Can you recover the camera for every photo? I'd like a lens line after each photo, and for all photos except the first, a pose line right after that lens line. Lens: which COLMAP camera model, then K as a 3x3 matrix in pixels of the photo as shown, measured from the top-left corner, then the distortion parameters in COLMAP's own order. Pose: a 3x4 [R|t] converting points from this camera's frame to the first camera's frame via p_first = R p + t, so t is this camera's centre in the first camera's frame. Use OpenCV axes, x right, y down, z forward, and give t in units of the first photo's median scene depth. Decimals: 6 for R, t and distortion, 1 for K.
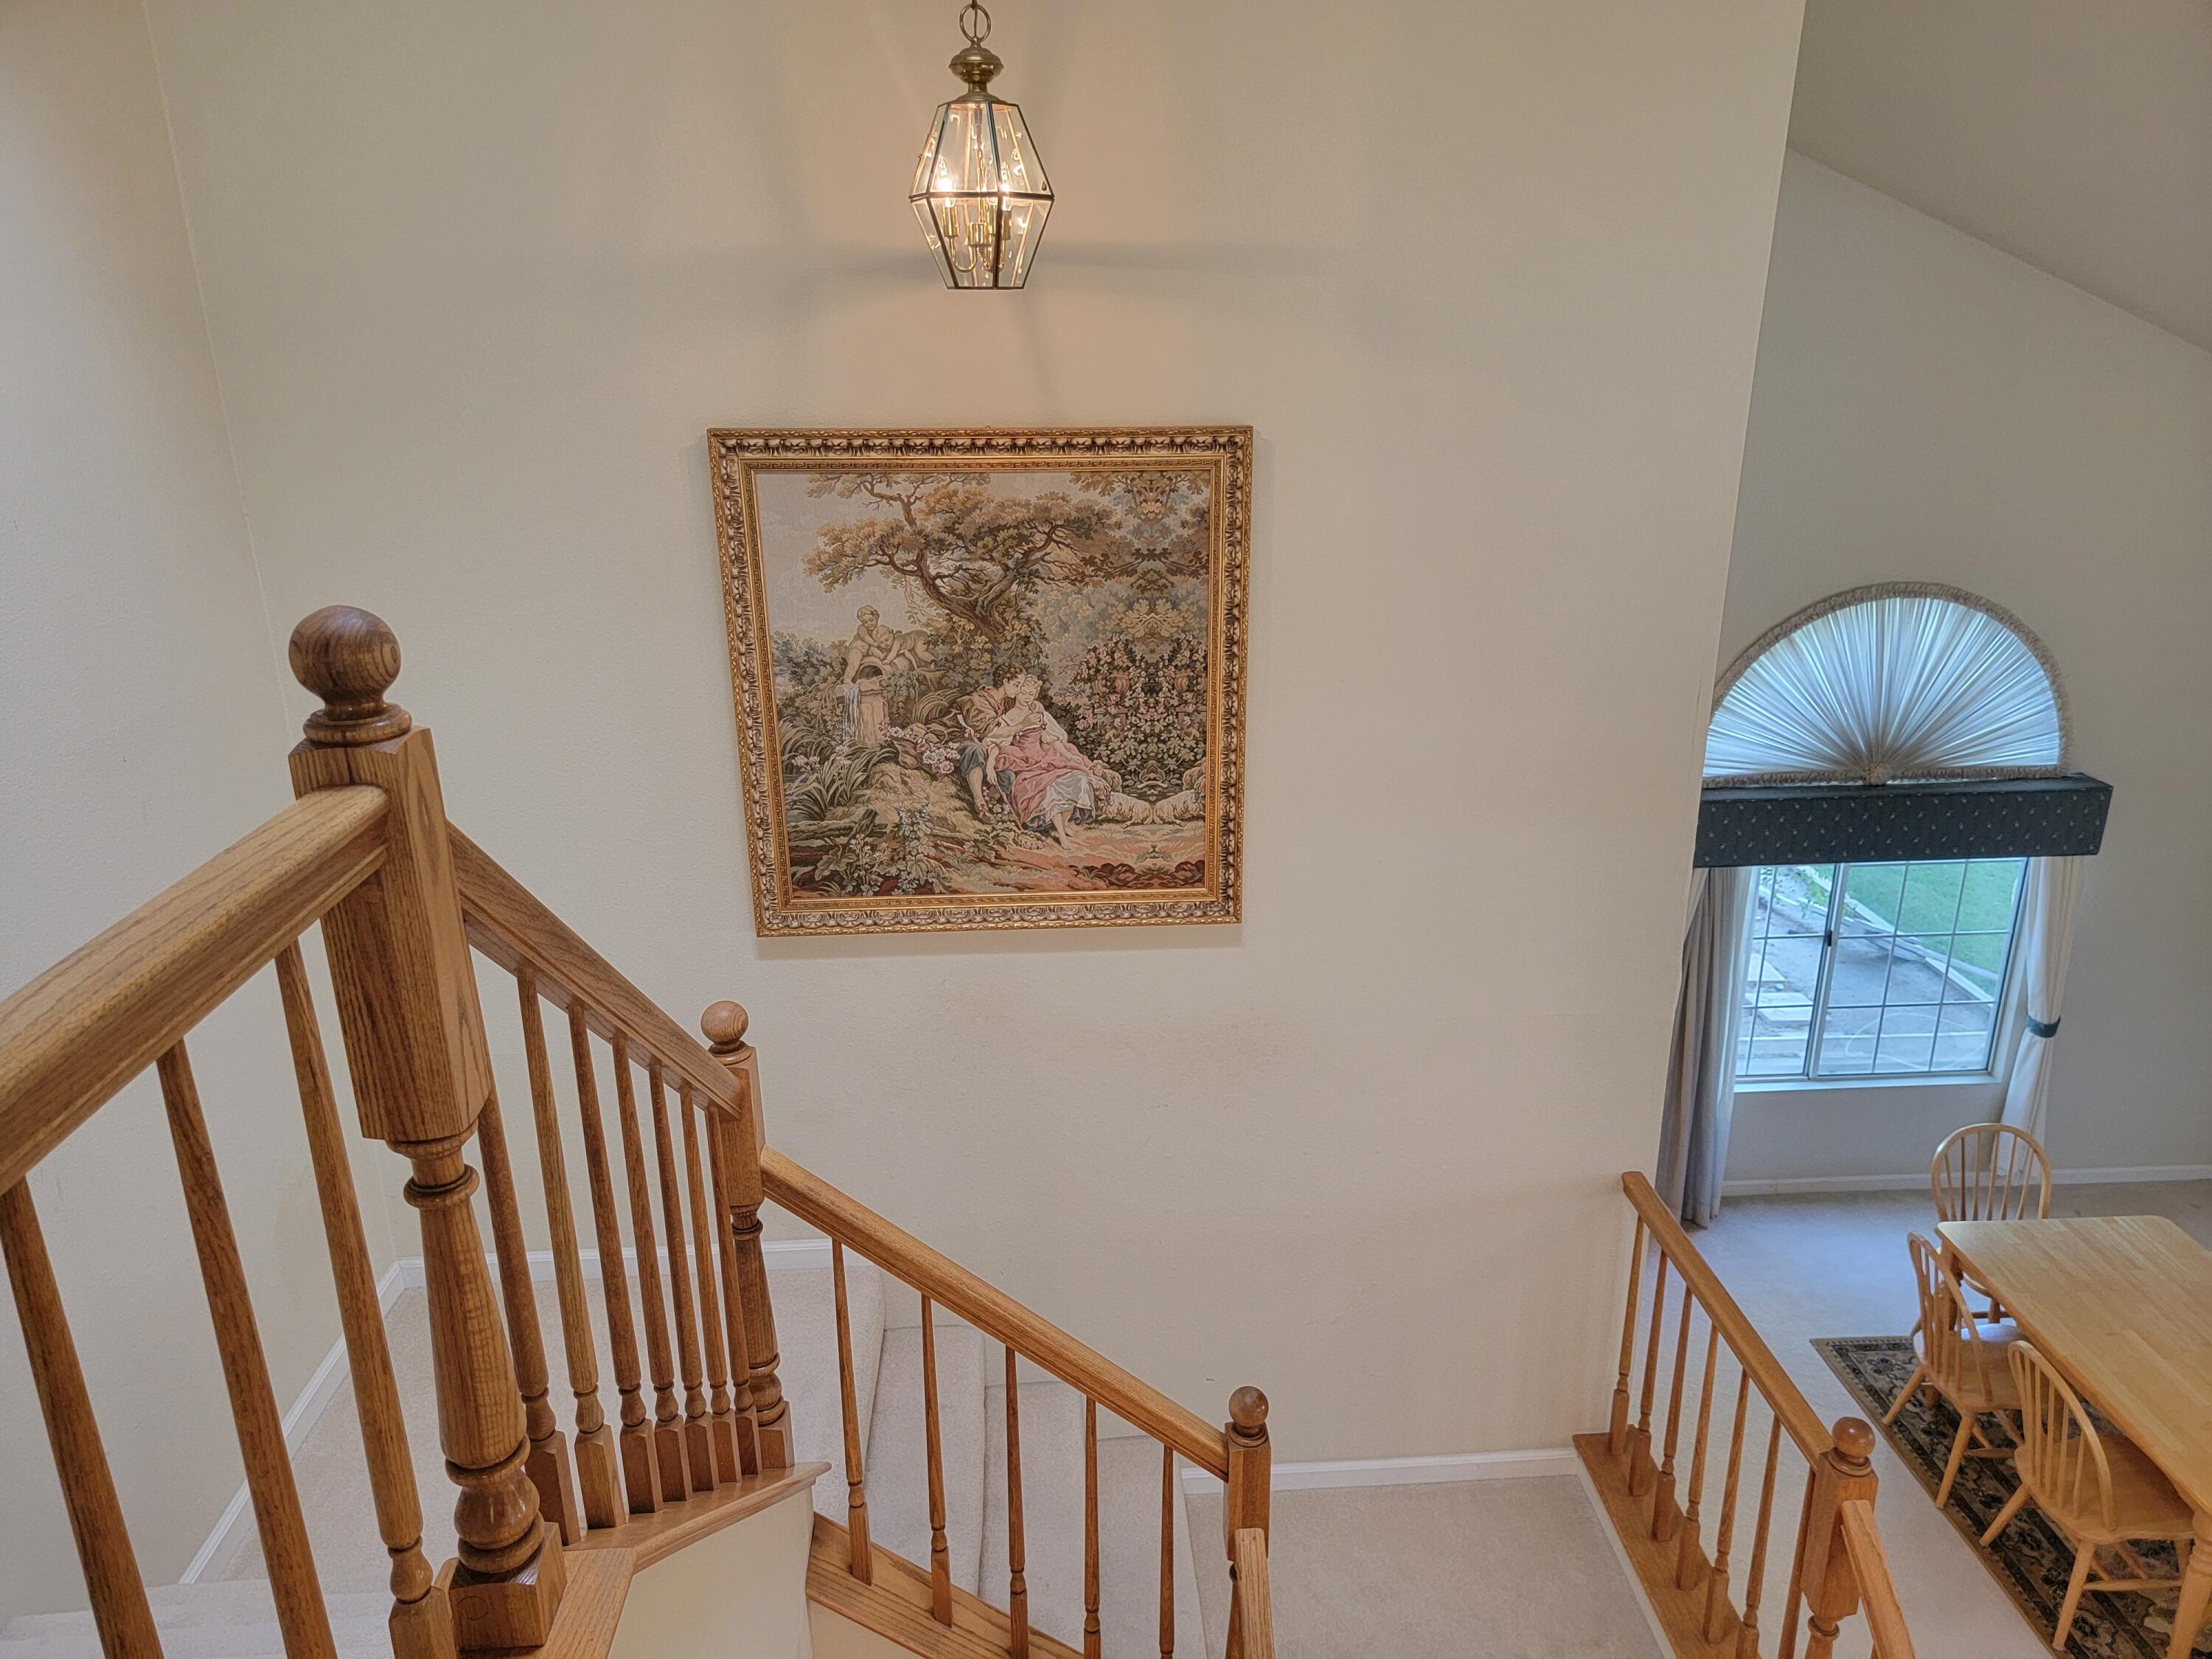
lens RADIAL K [[1517.6, 0, 1141.3], [0, 1517.6, 841.8], [0, 0, 1]] dist [0.063015, -0.061024]
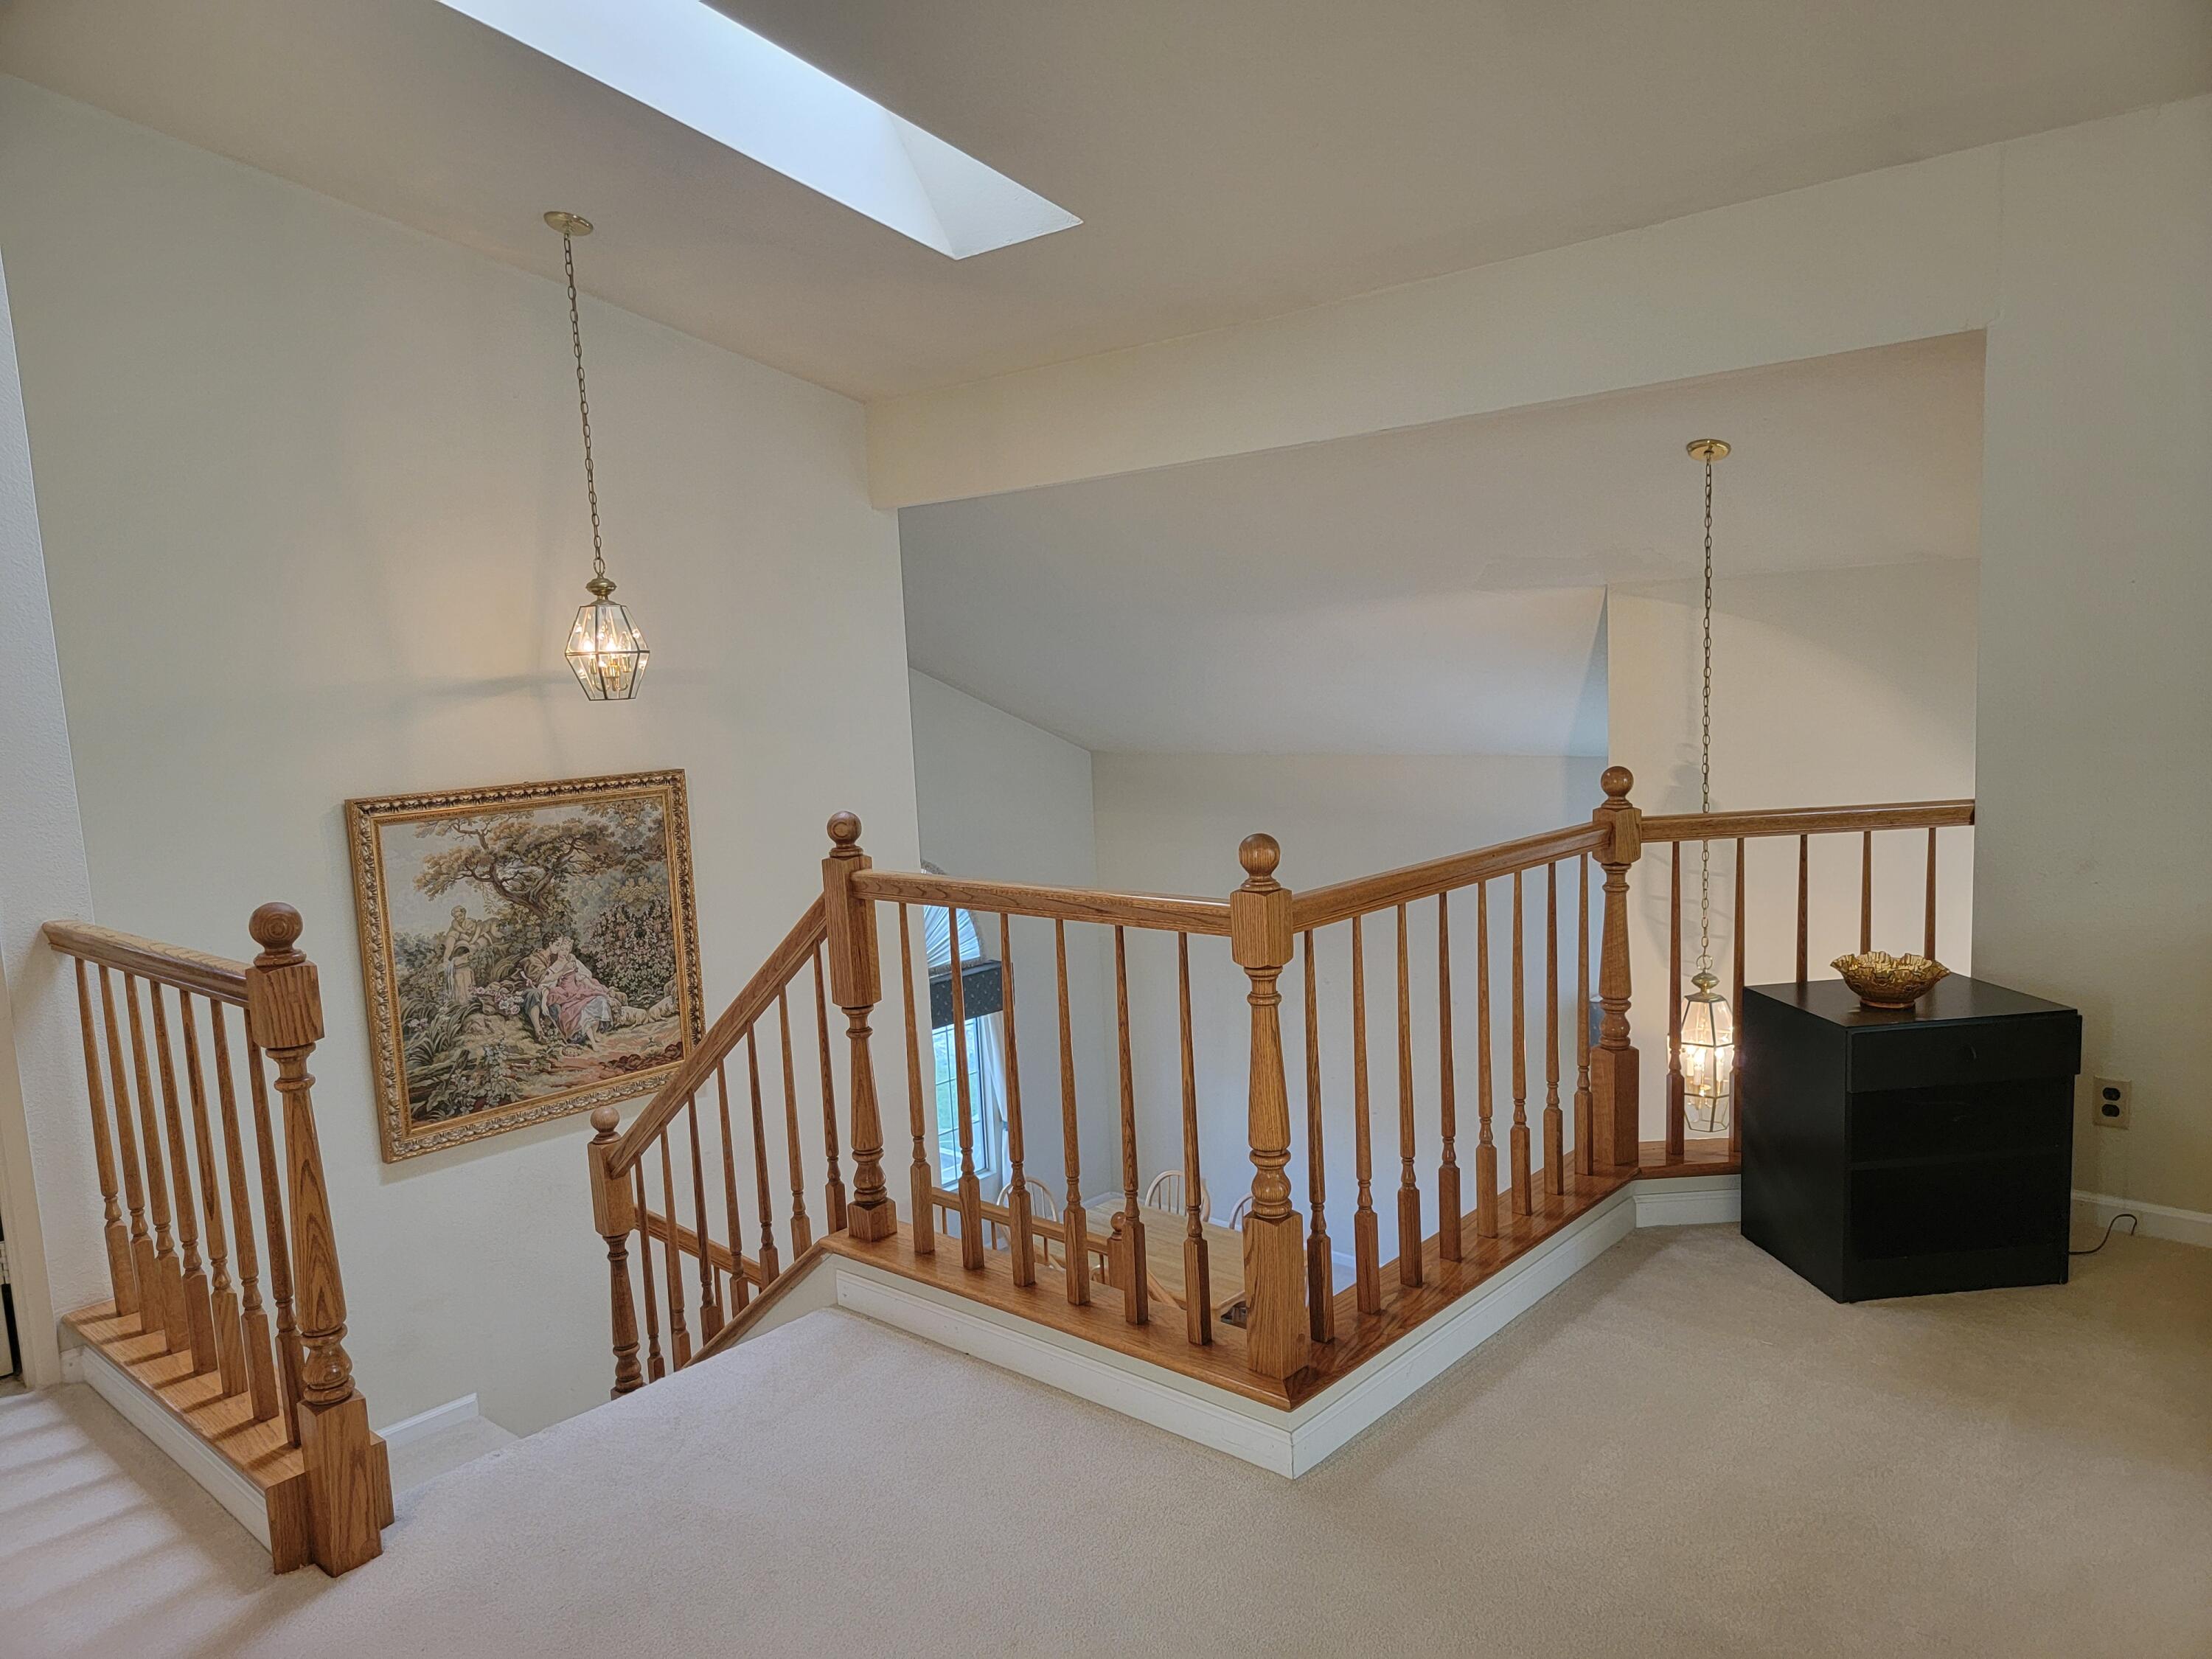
lens RADIAL K [[1517.6, 0, 1111.8], [0, 1517.6, 836.5], [0, 0, 1]] dist [0.063015, -0.061024]
pose [[0.729672, -0.111012, 0.674726, -0.696747], [0.264465, 0.955762, -0.128751, 0.135154], [-0.630585, 0.272387, 0.726751, -0.479798]]
